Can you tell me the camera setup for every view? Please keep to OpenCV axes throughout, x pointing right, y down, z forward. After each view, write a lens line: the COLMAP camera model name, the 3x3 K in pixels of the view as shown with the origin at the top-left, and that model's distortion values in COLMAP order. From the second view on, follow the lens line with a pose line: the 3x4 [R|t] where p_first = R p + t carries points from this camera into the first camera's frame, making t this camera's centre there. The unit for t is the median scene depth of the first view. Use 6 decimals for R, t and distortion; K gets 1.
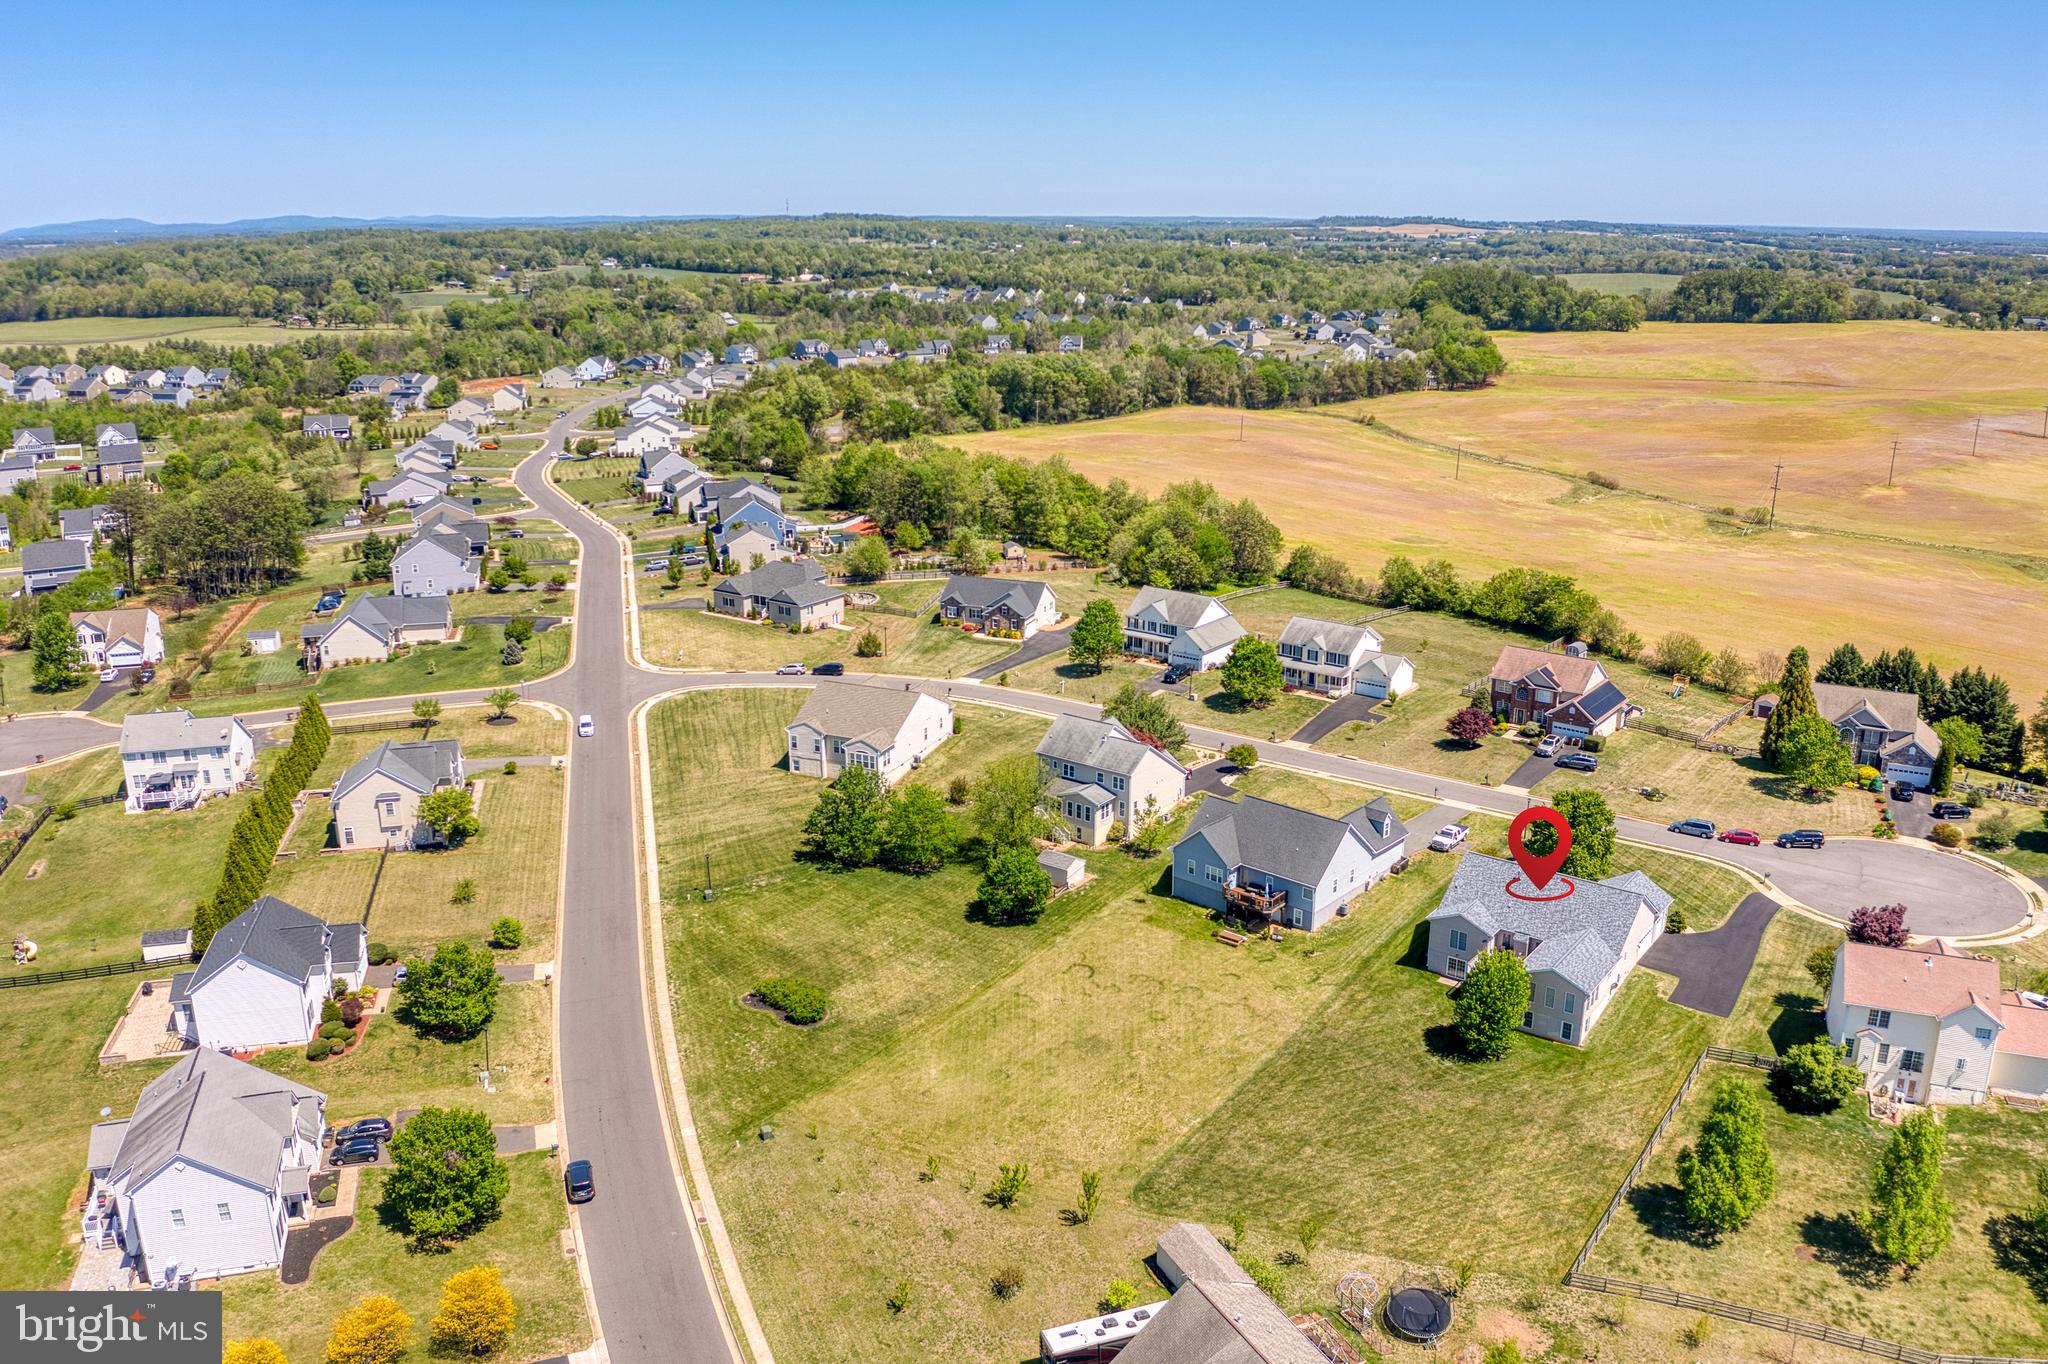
lens RADIAL K [[1590.5, 0, 1019.4], [0, 1590.5, 677.2], [0, 0, 1]] dist [-0.077673, -0.010339]
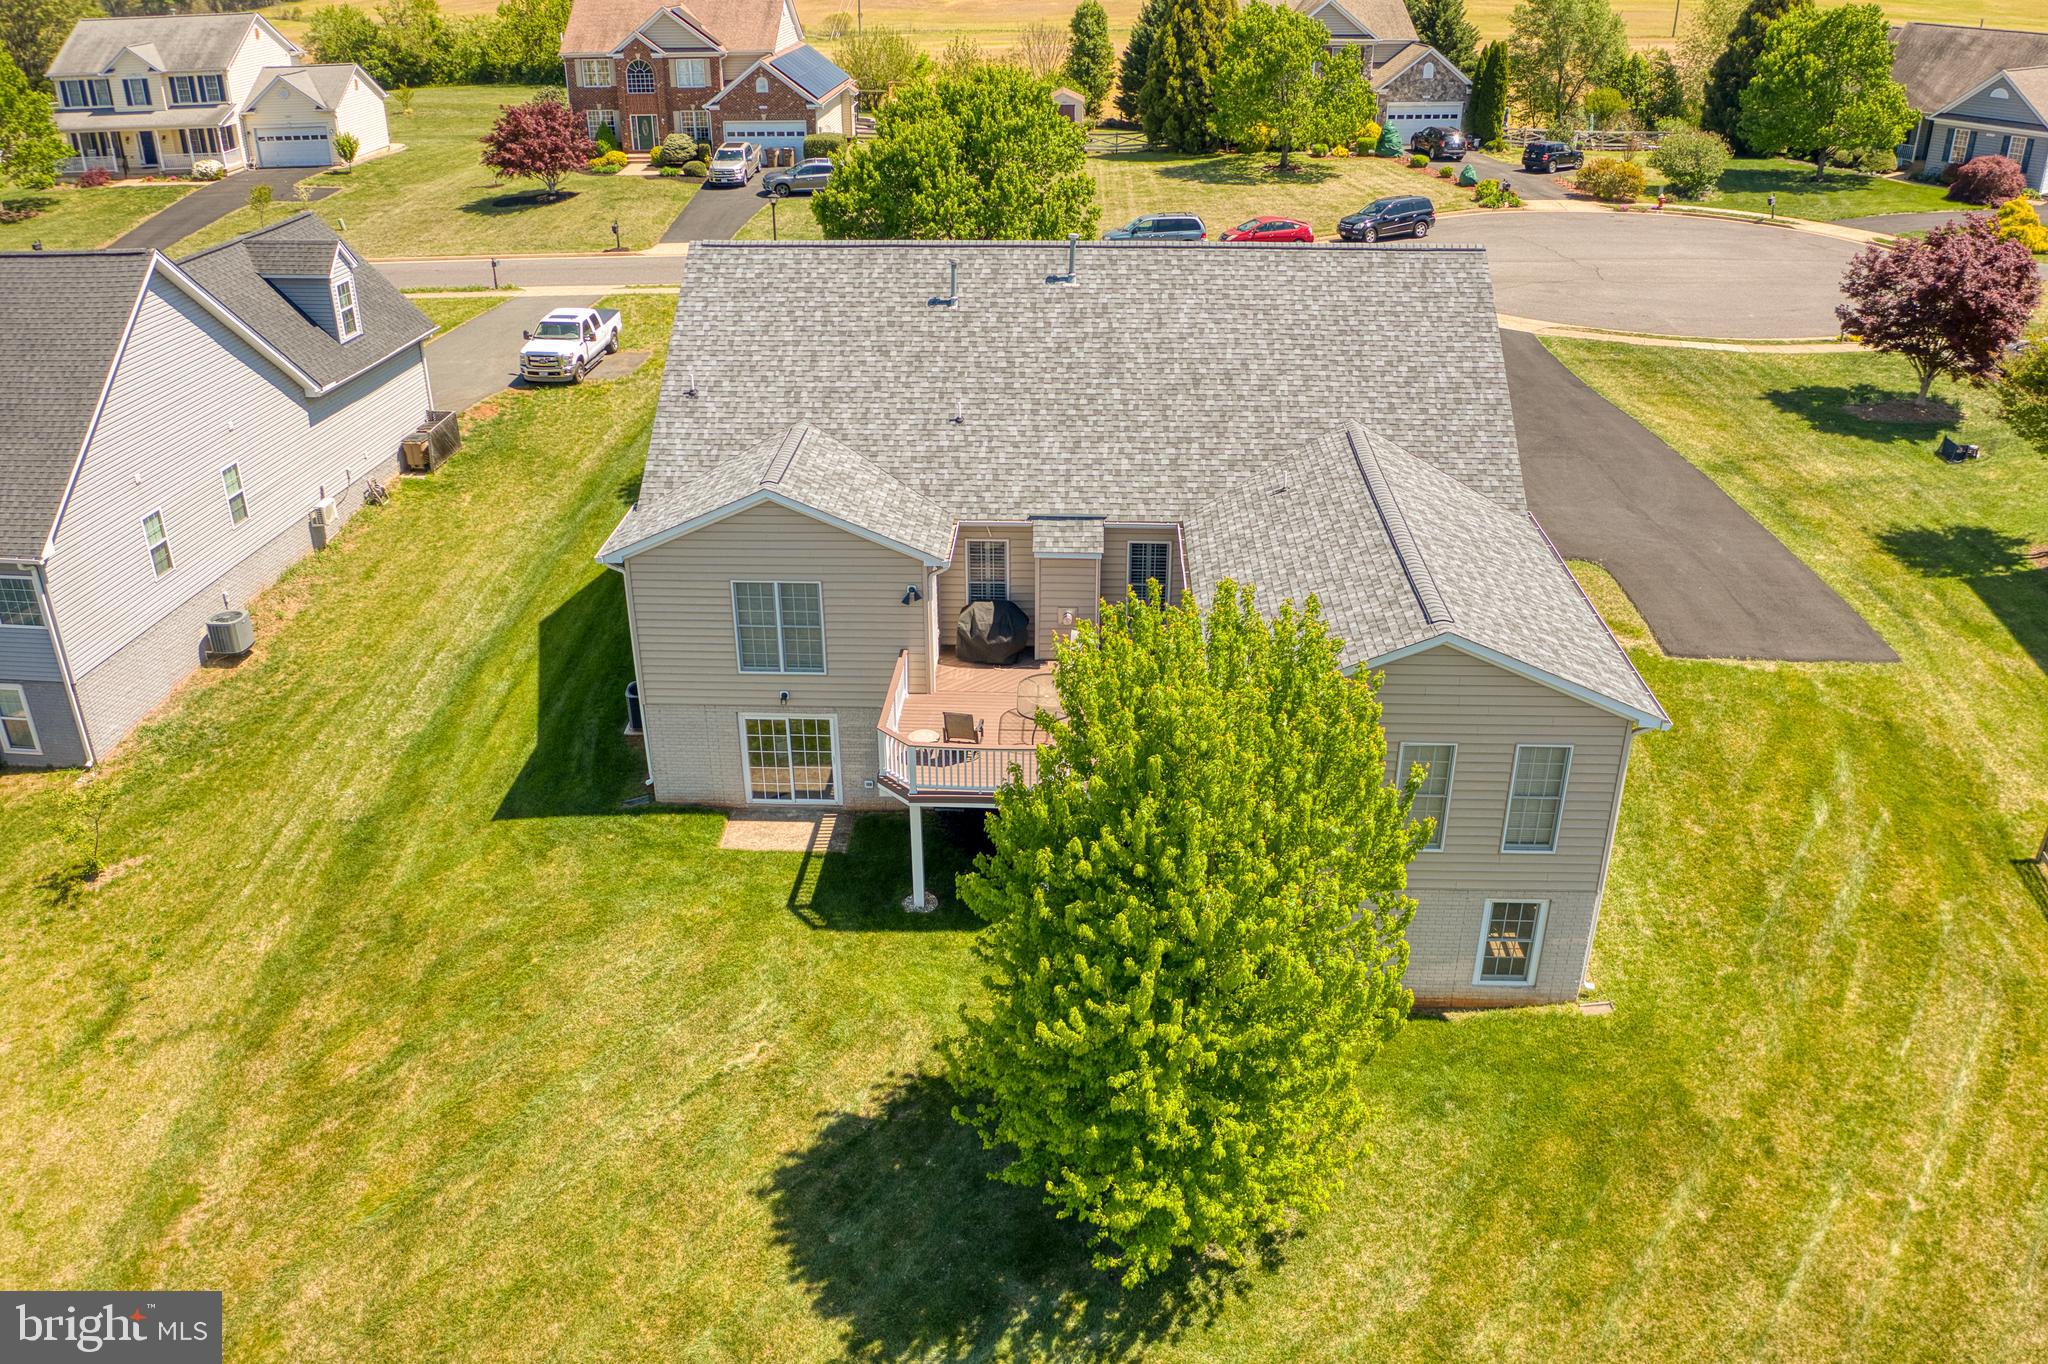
lens RADIAL K [[1591.4, 0, 1018.3], [0, 1591.4, 678.7], [0, 0, 1]] dist [-0.077950, -0.003630]
pose [[0.816376, -0.260532, 0.515416, 0.141381], [0.168312, 0.961053, 0.219199, 0.095996], [-0.552450, -0.092198, 0.828431, 0.584404]]
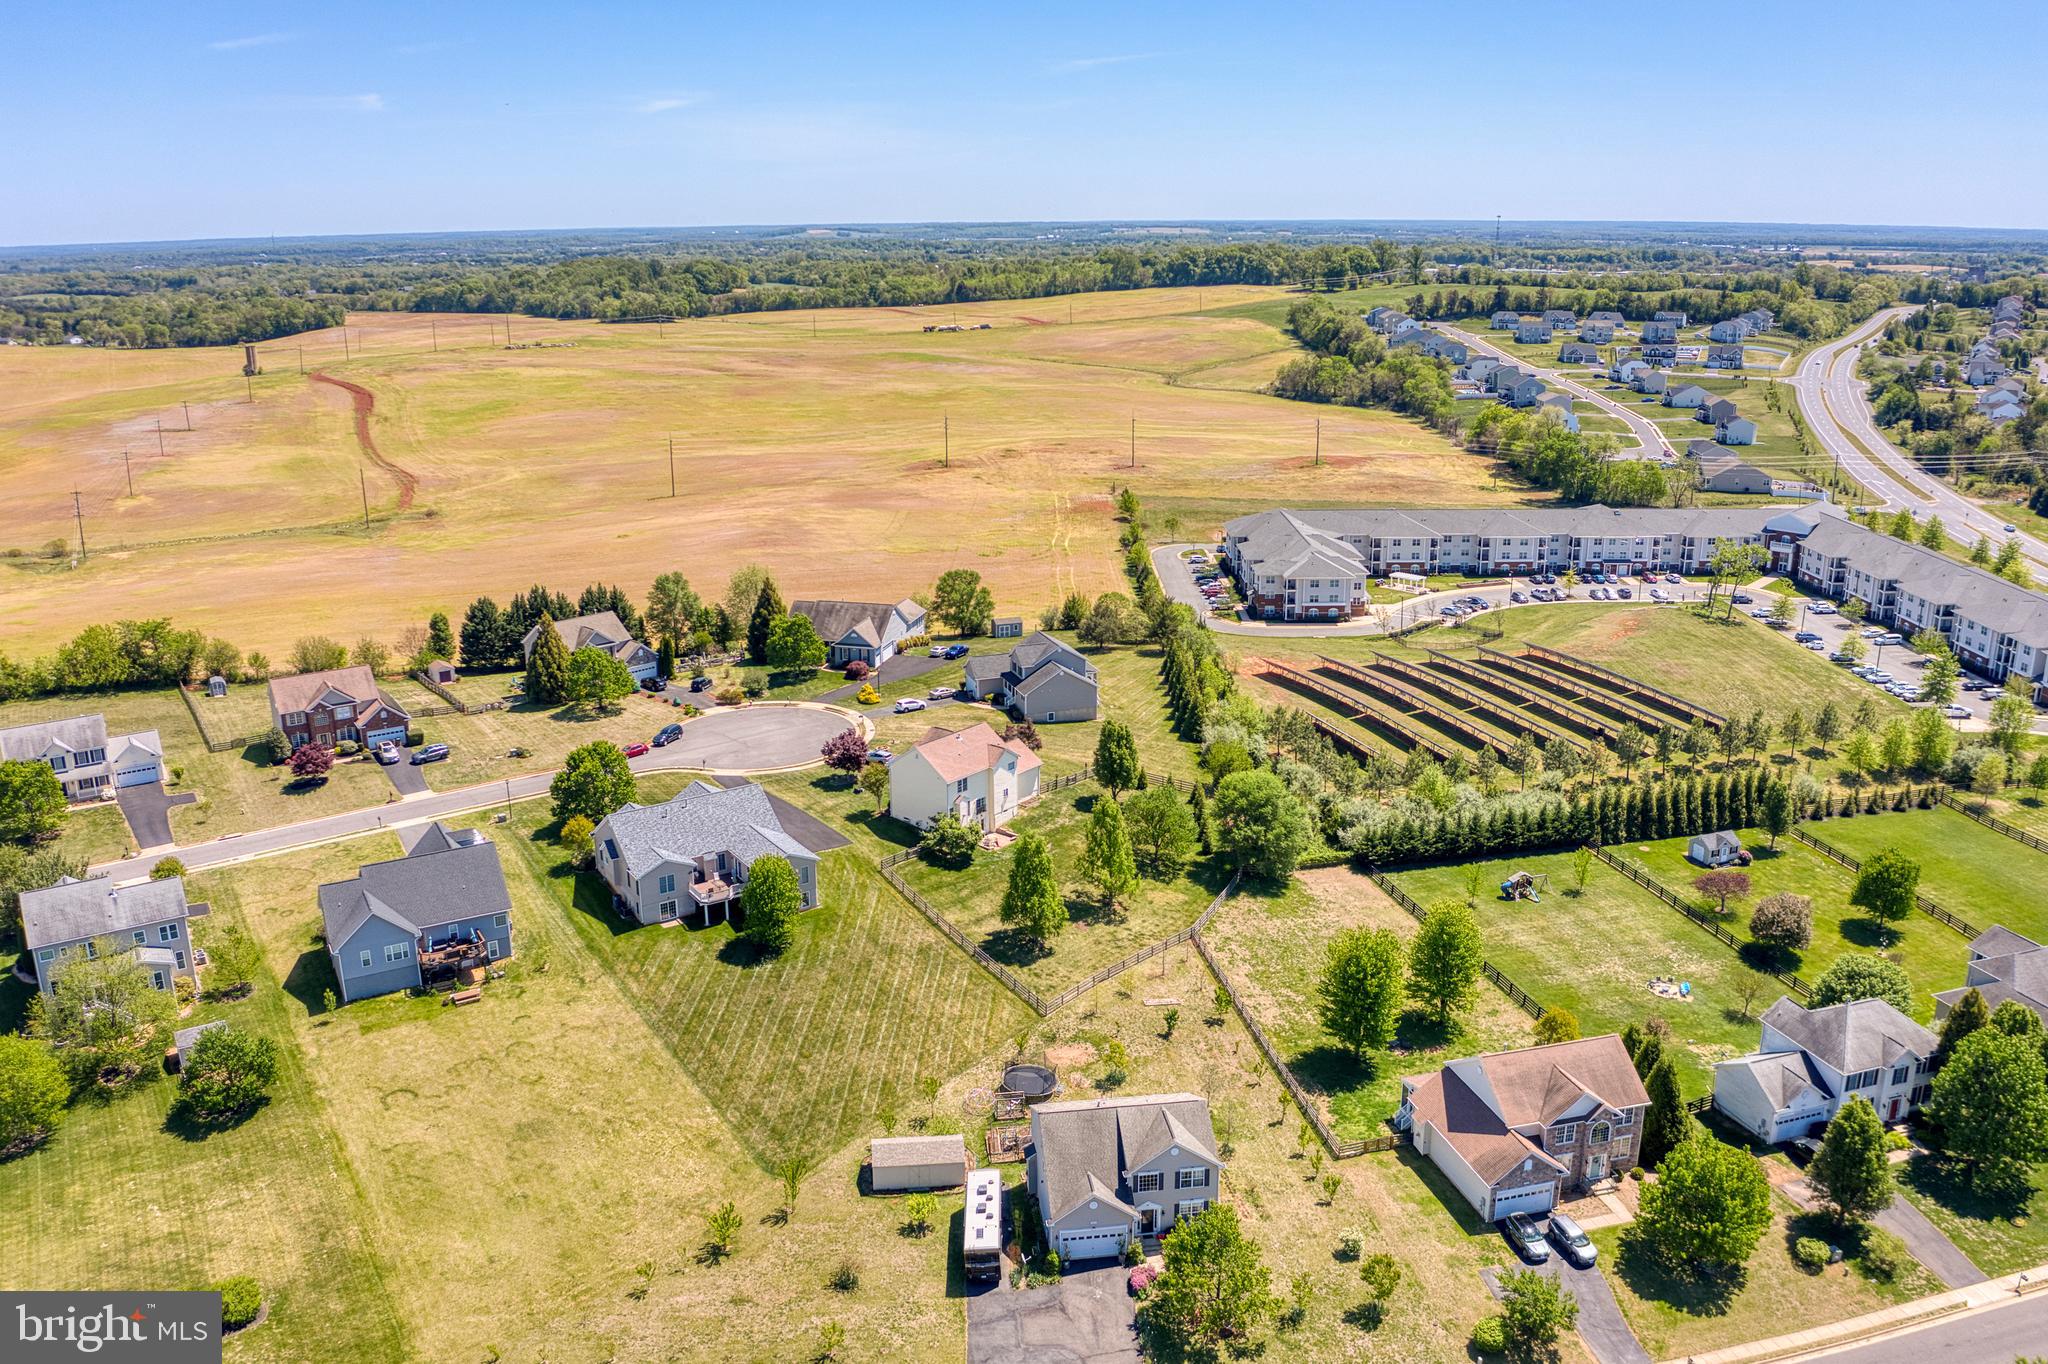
lens RADIAL K [[1591.4, 0, 1018.3], [0, 1591.4, 678.7], [0, 0, 1]] dist [-0.077950, -0.003630]
pose [[0.321068, -0.269064, 0.908031, -0.431385], [0.277506, 0.943437, 0.181433, -0.070992], [-0.905486, 0.193732, 0.377574, 0.242628]]
